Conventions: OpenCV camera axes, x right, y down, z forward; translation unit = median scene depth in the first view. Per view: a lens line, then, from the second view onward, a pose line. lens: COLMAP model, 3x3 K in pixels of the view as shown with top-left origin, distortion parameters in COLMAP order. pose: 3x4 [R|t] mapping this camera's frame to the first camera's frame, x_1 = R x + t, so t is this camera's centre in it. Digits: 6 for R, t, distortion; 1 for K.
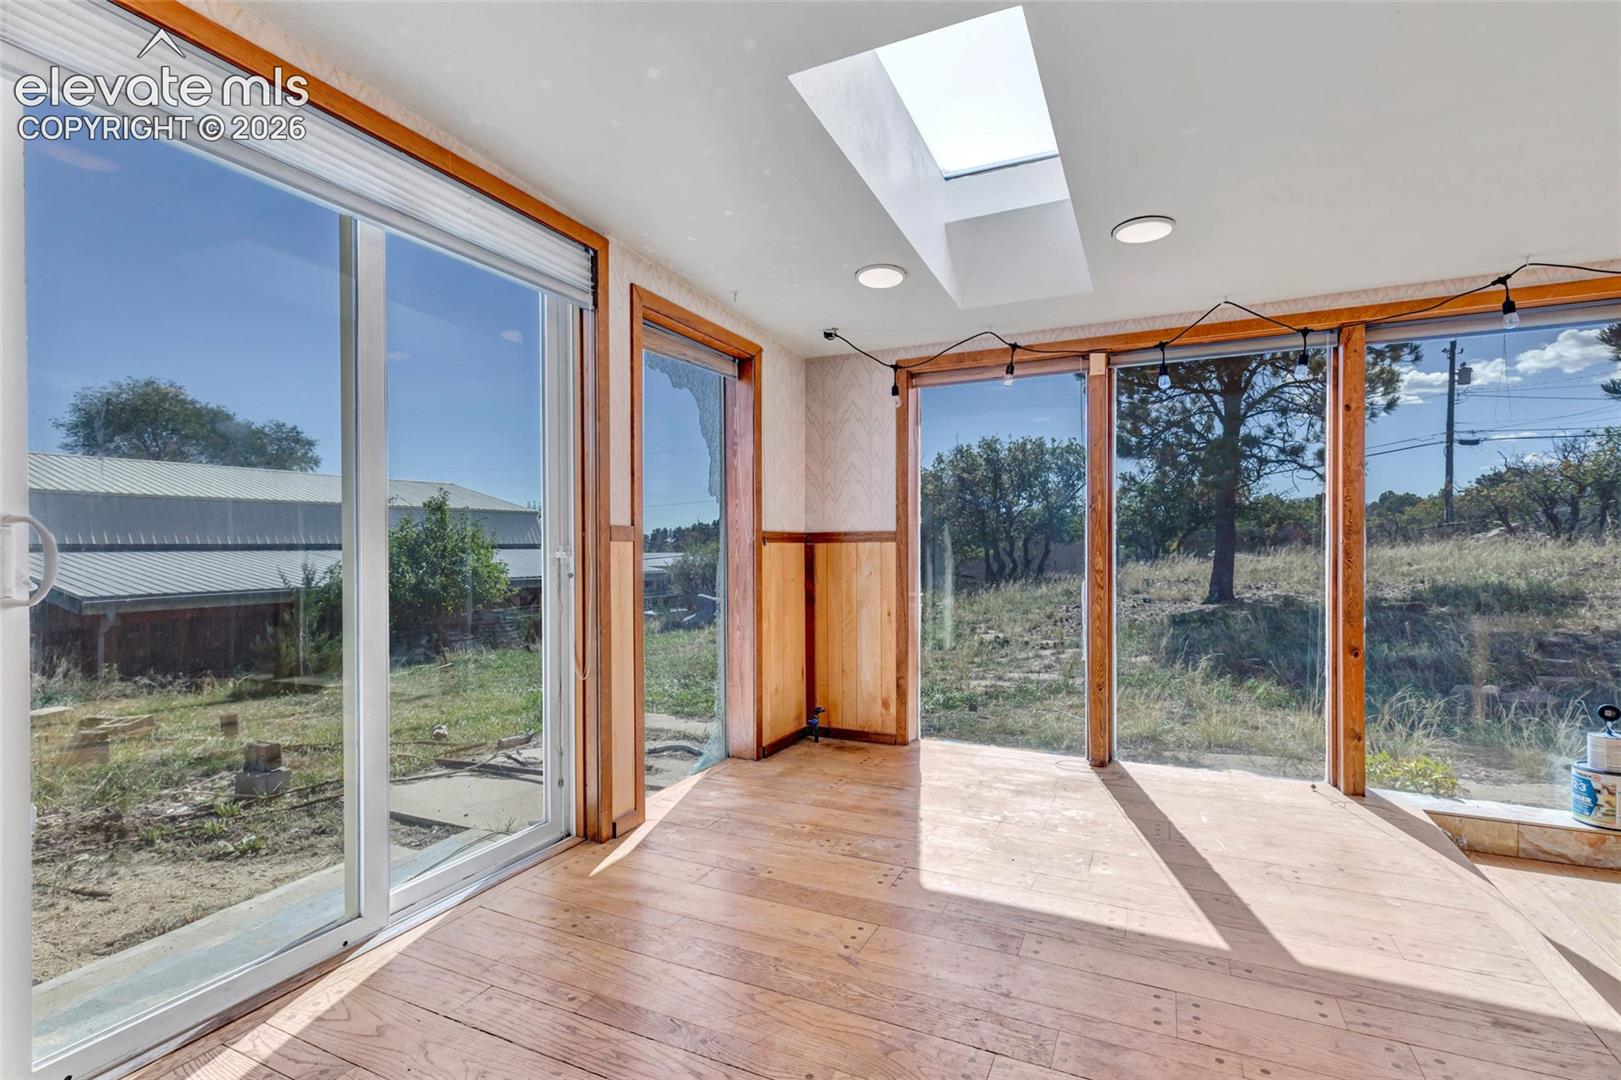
lens RADIAL K [[760.0, 0, 805.9], [0, 760.0, 551.2], [0, 0, 1]] dist [-0.003923, -0.000067]
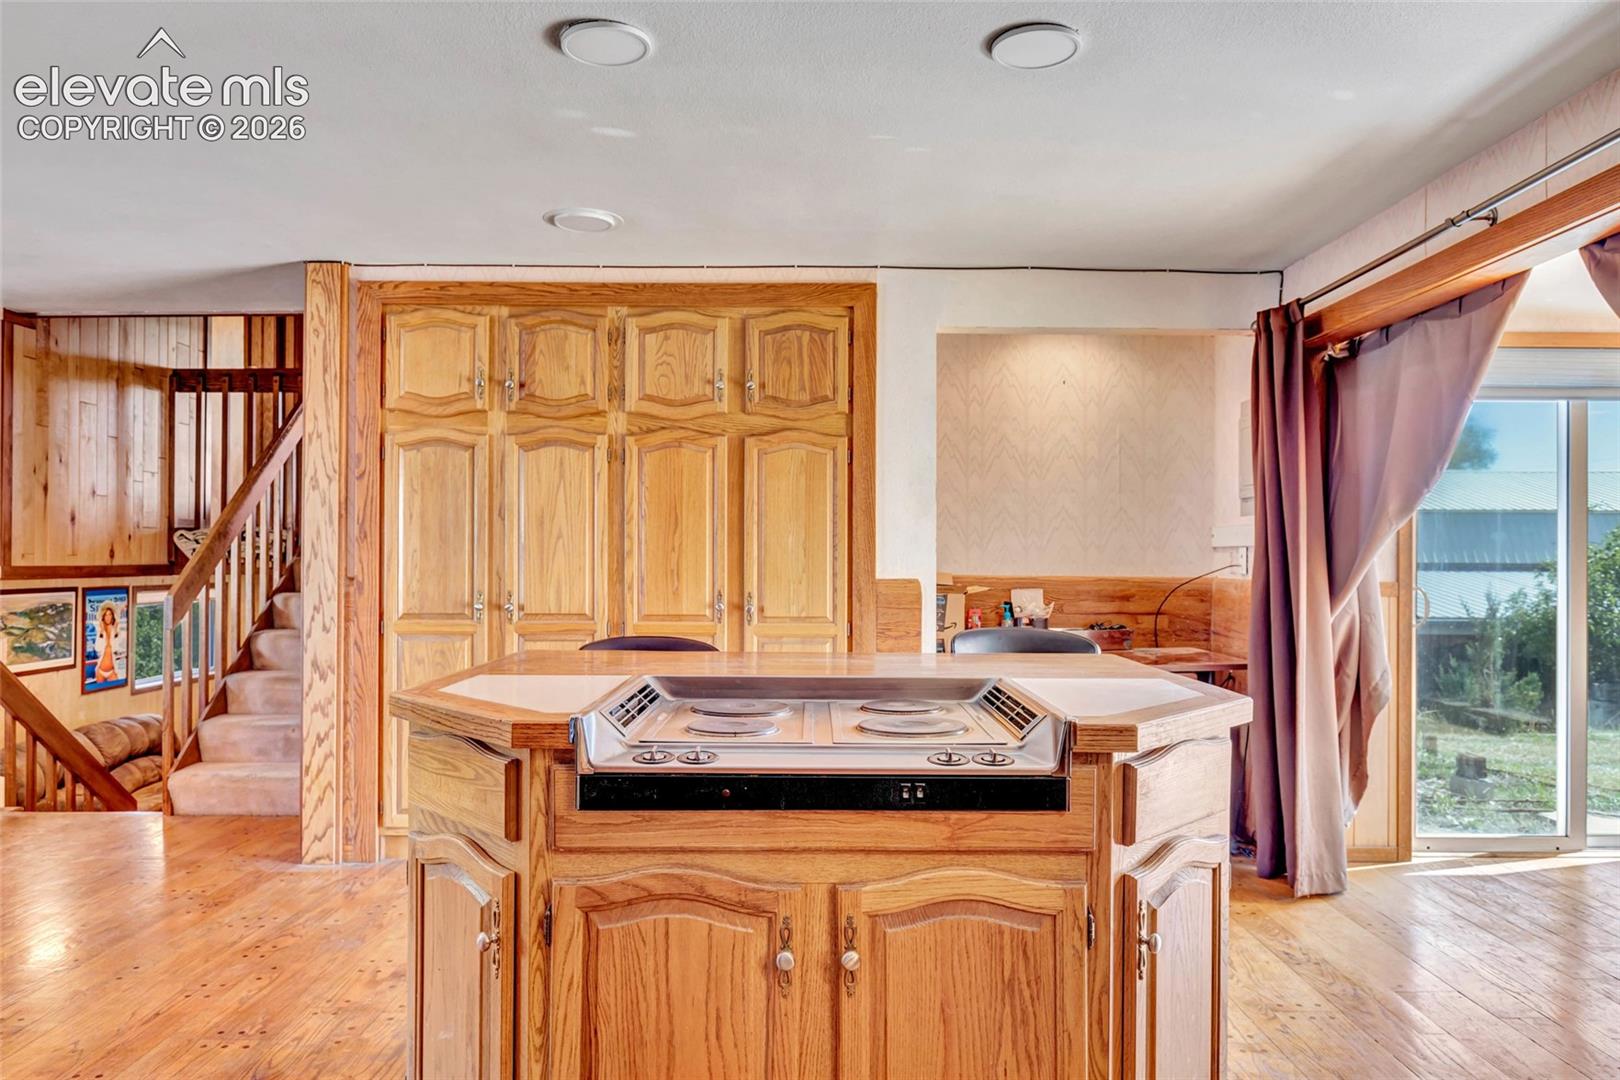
lens RADIAL K [[1084.9, 0, 806.8], [0, 1084.9, 552.6], [0, 0, 1]] dist [-0.011031, -0.004548]
pose [[0.425628, -0.000933, -0.904898, 0.415674], [-0.009666, 0.999938, -0.005577, -0.043332], [0.904847, 0.011121, 0.425593, -0.754917]]
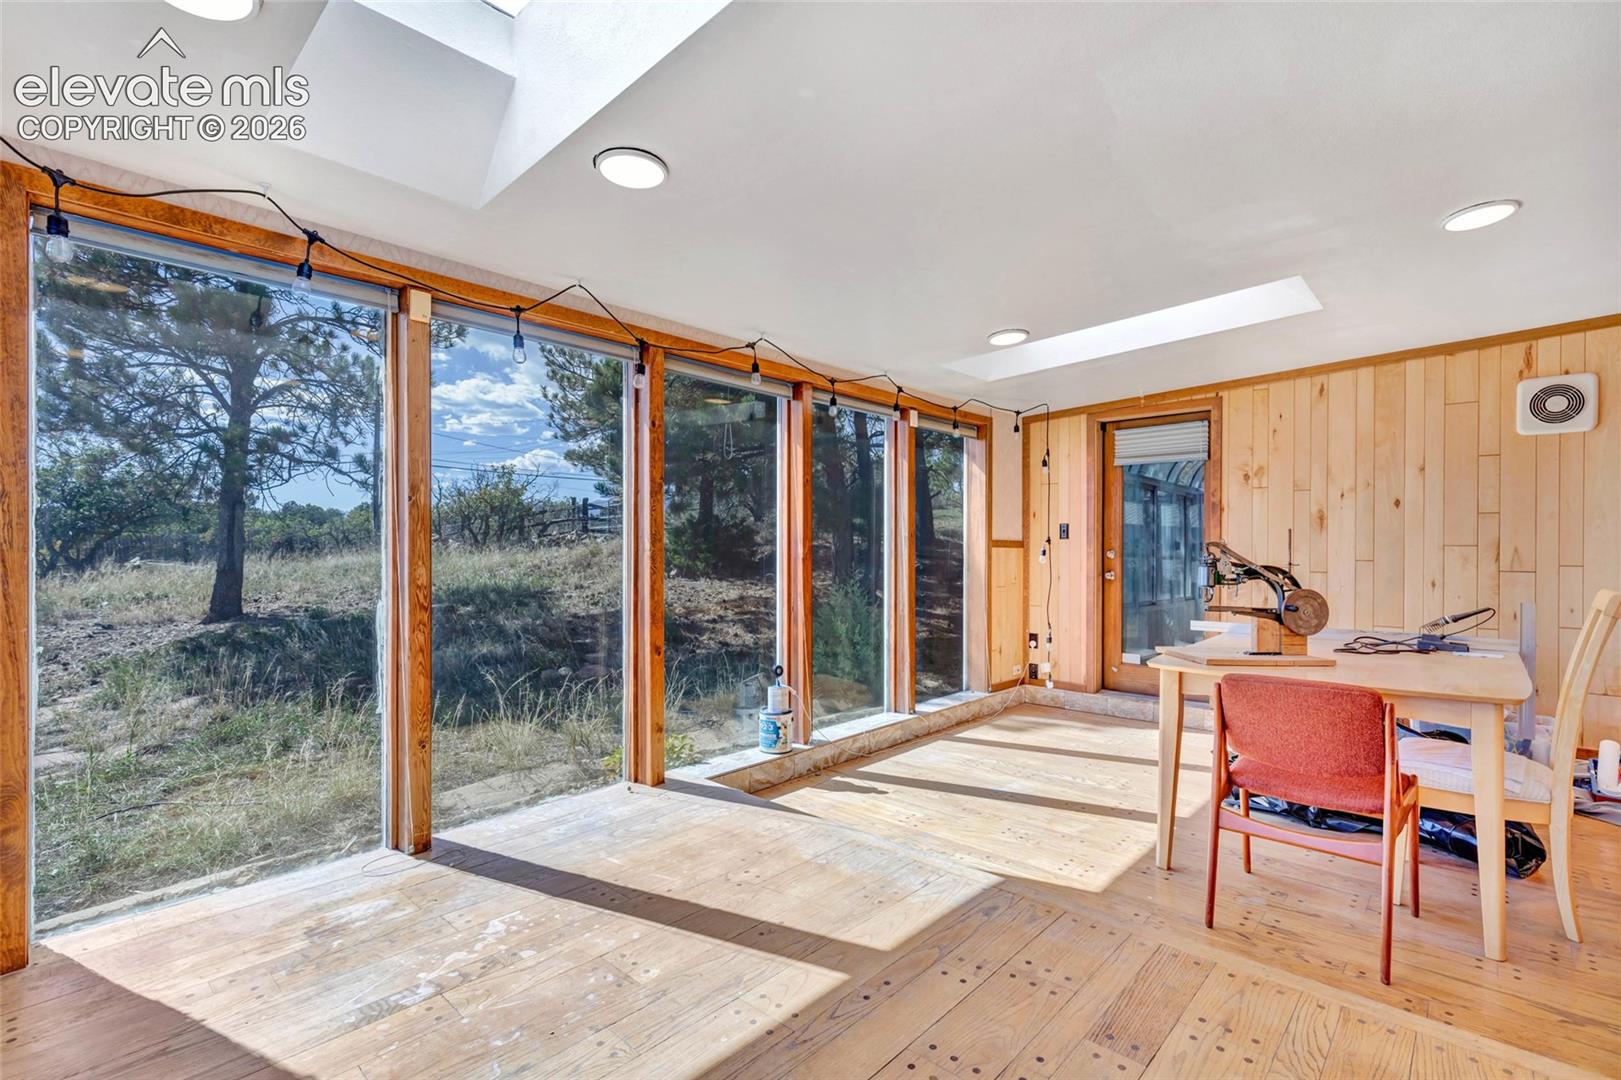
lens RADIAL K [[740.2, 0, 812.7], [0, 740.2, 547.6], [0, 0, 1]] dist [0.006277, -0.000427]
pose [[0.290813, 0.007532, 0.956750, -0.192001], [0.006798, 0.999928, -0.009938, -0.001967], [-0.956756, 0.009394, 0.290741, 0.417245]]
